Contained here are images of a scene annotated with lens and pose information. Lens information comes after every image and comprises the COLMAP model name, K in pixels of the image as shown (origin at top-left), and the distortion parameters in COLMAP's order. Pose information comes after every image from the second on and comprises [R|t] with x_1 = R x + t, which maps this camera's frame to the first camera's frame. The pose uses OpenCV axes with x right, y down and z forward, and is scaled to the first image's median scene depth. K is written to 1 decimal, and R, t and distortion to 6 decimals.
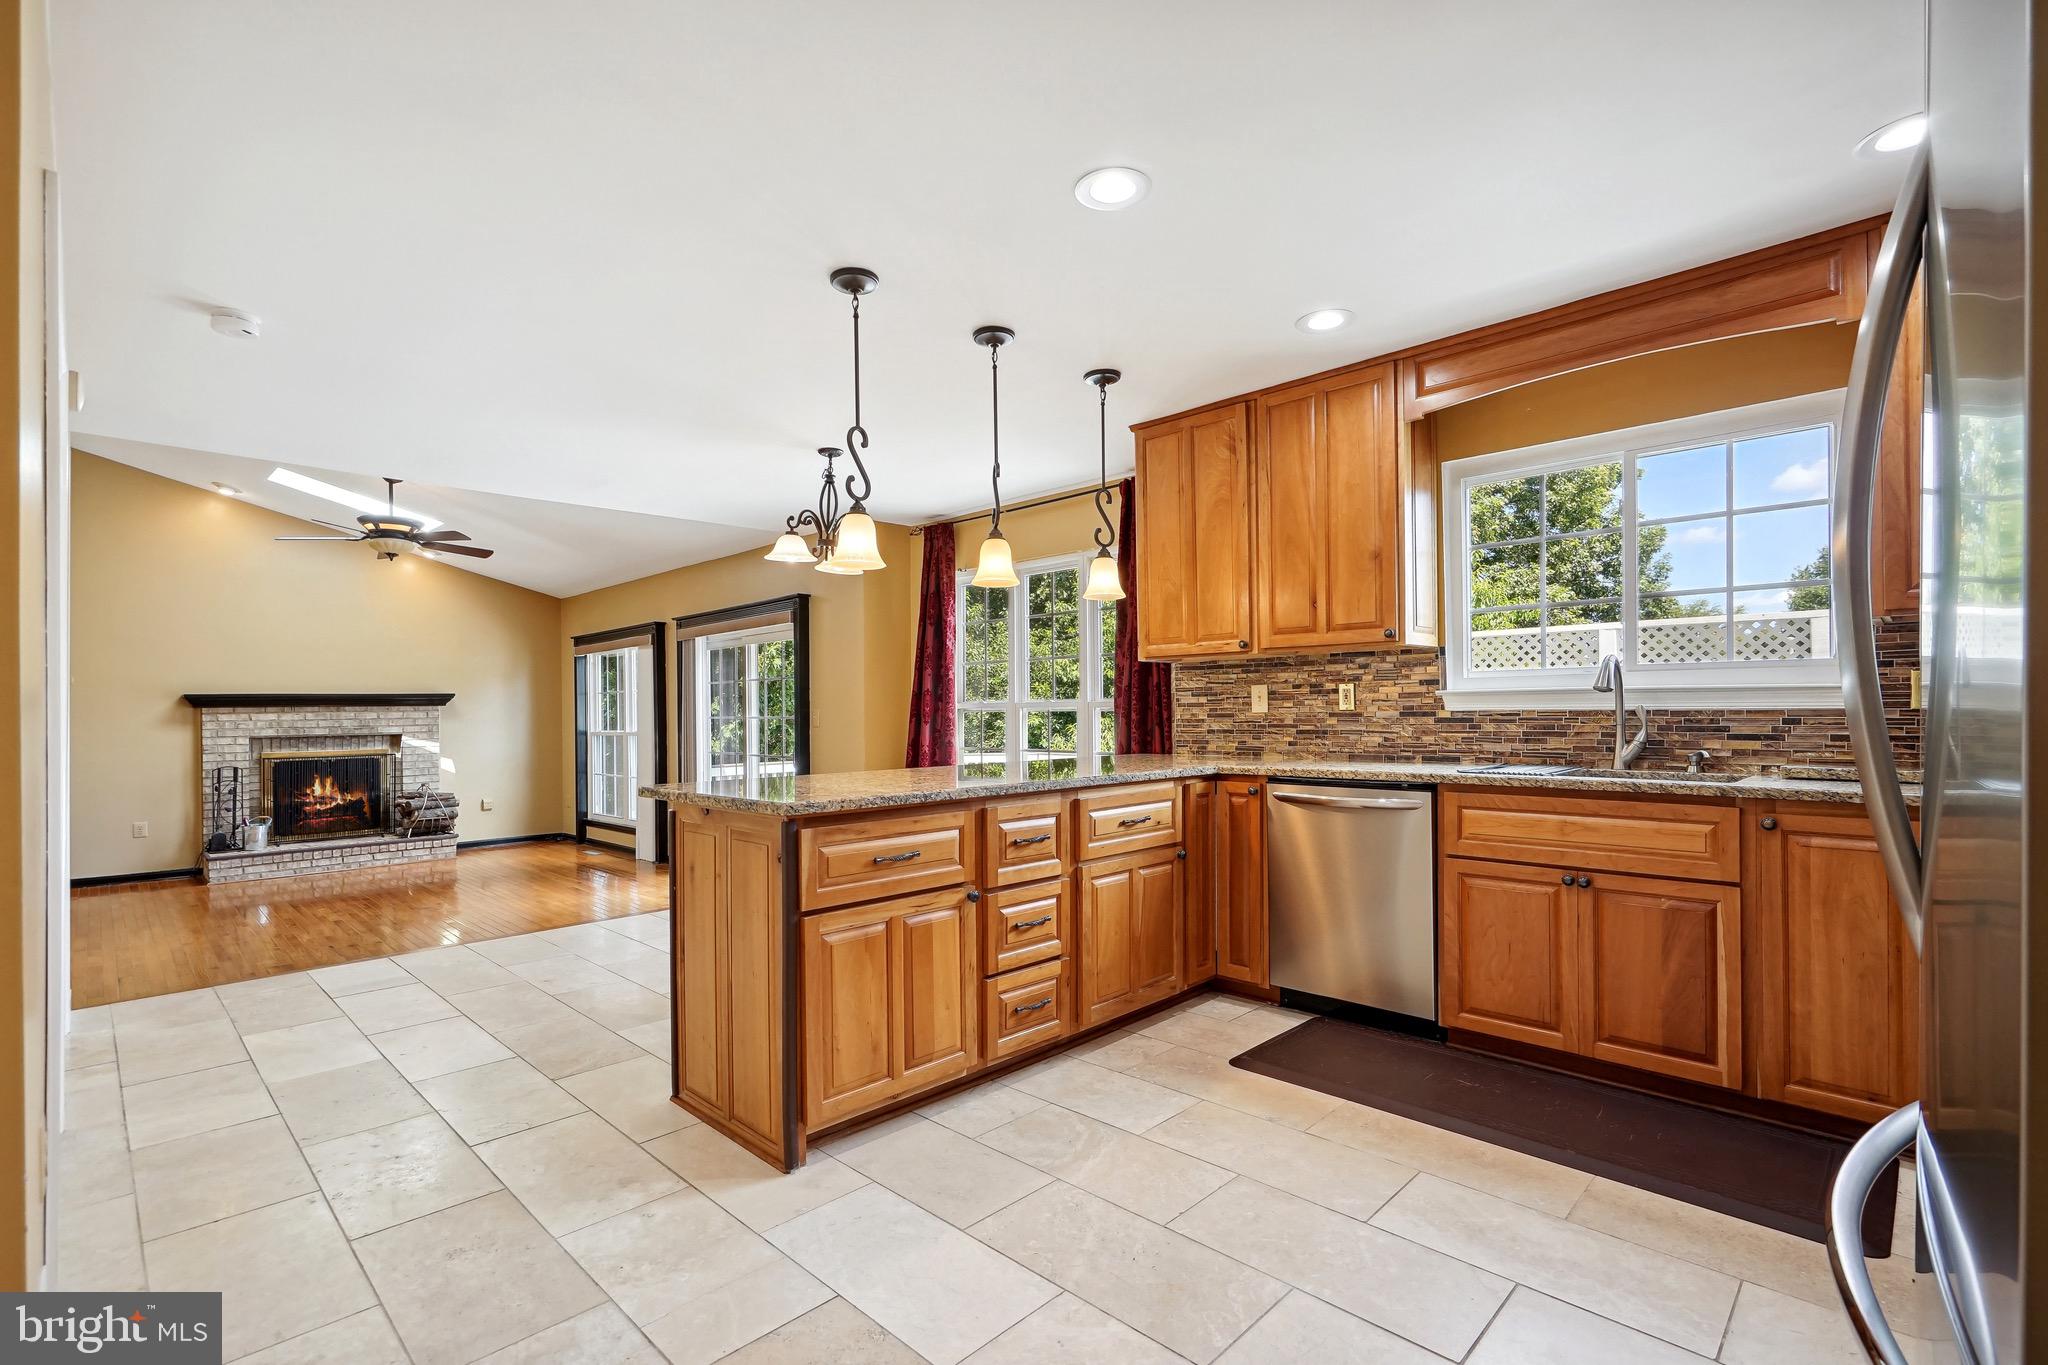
lens RADIAL K [[935.4, 0, 1020.1], [0, 935.4, 707.9], [0, 0, 1]] dist [0.006574, 0.003535]
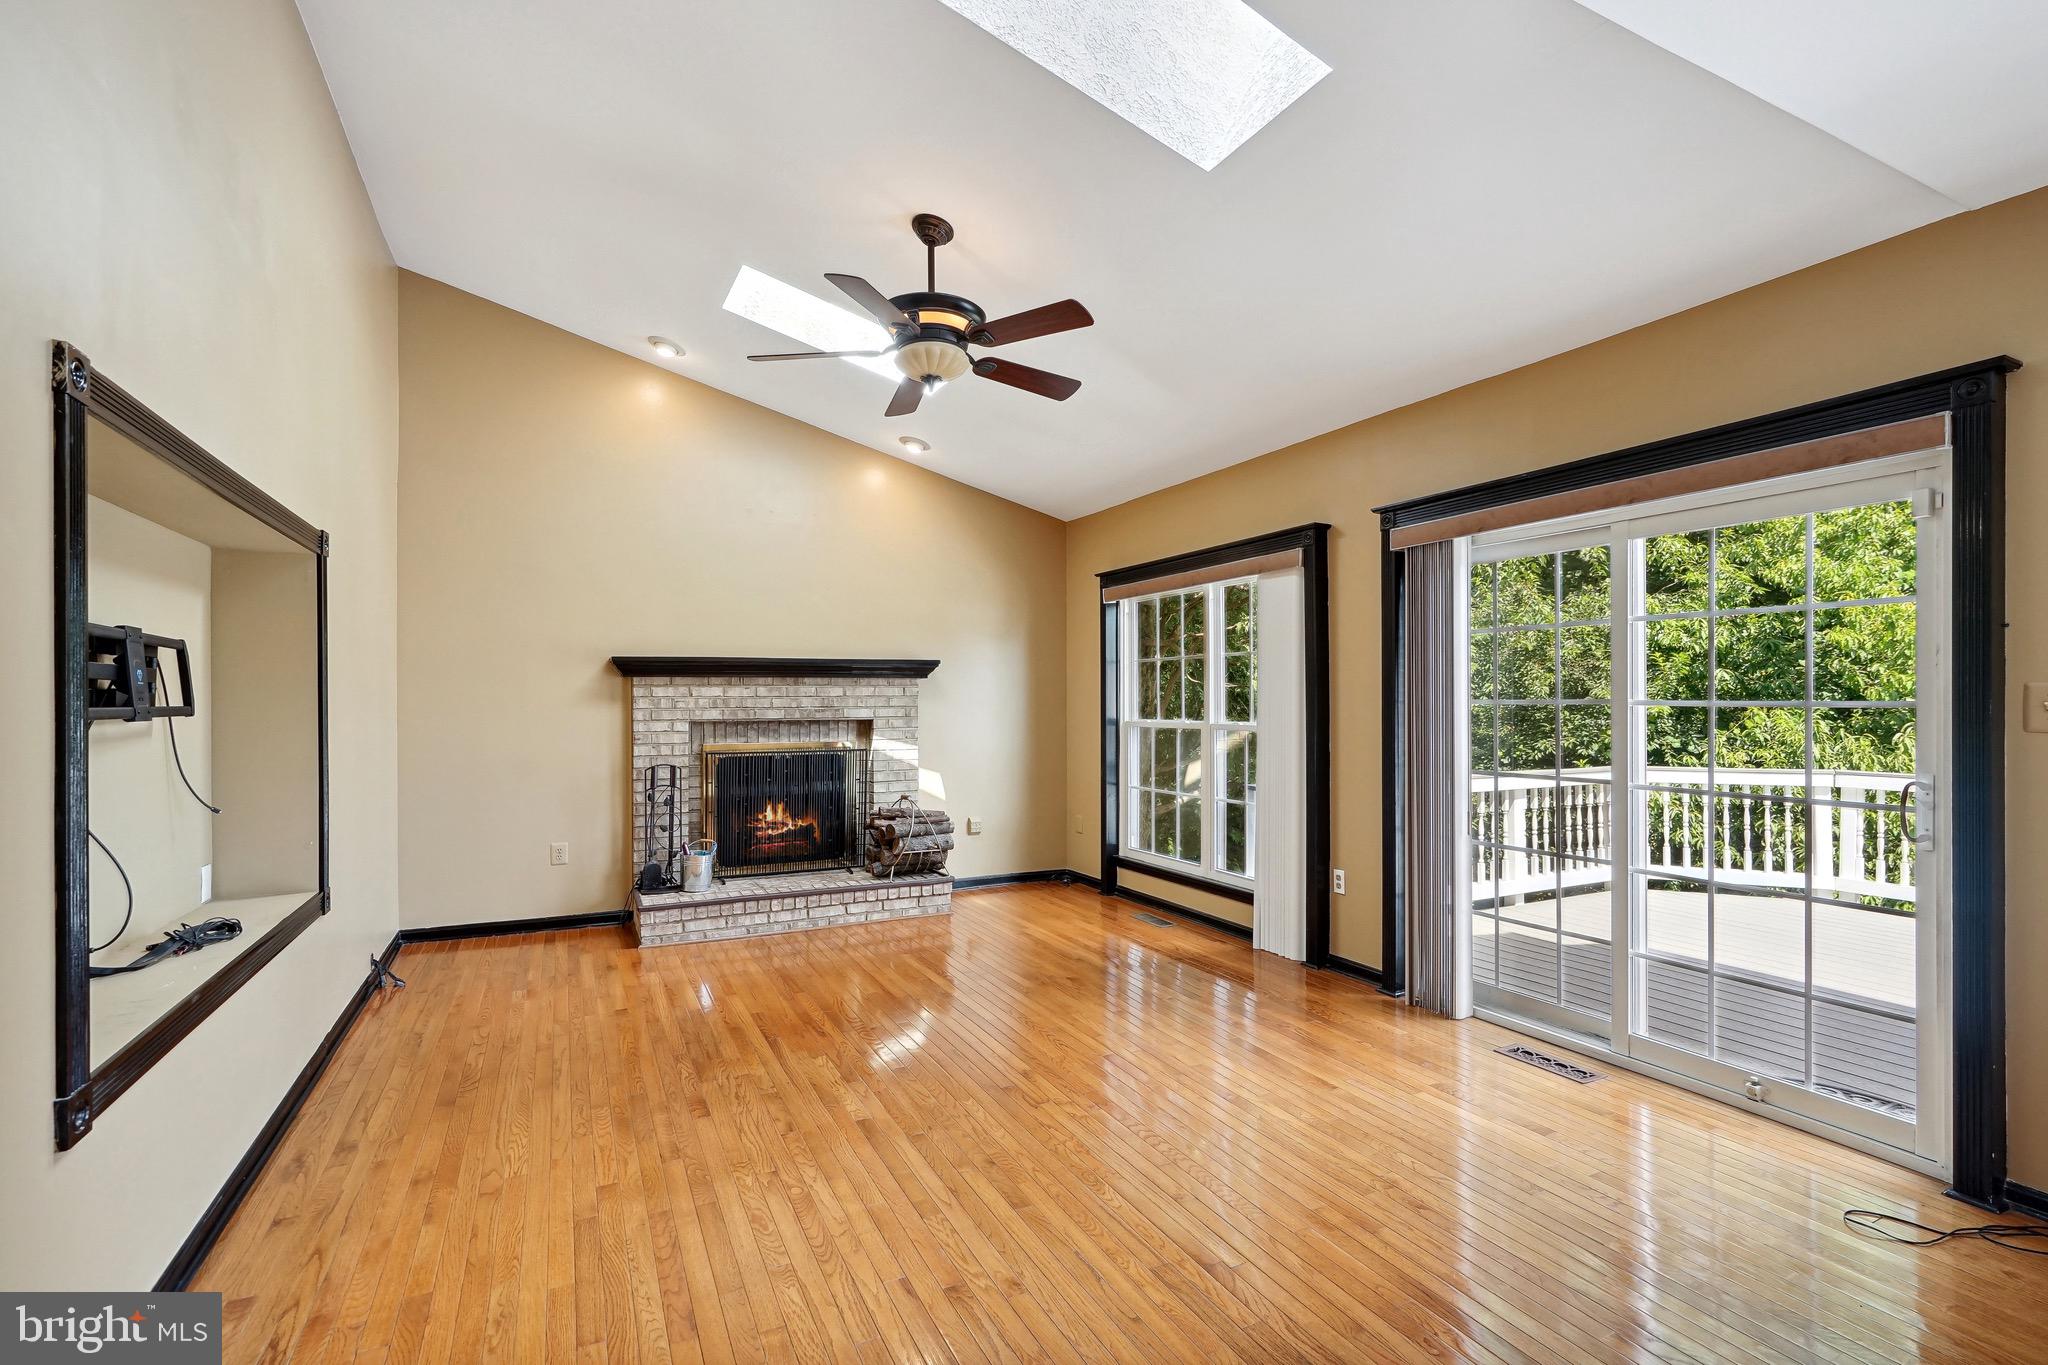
lens RADIAL K [[935.4, 0, 1024.4], [0, 935.4, 698.5], [0, 0, 1]] dist [0.006574, 0.003535]
pose [[0.951048, 0.012414, -0.308793, -0.372422], [-0.010087, 0.999907, 0.009129, 0.006196], [0.308878, -0.005567, 0.951085, 0.422923]]
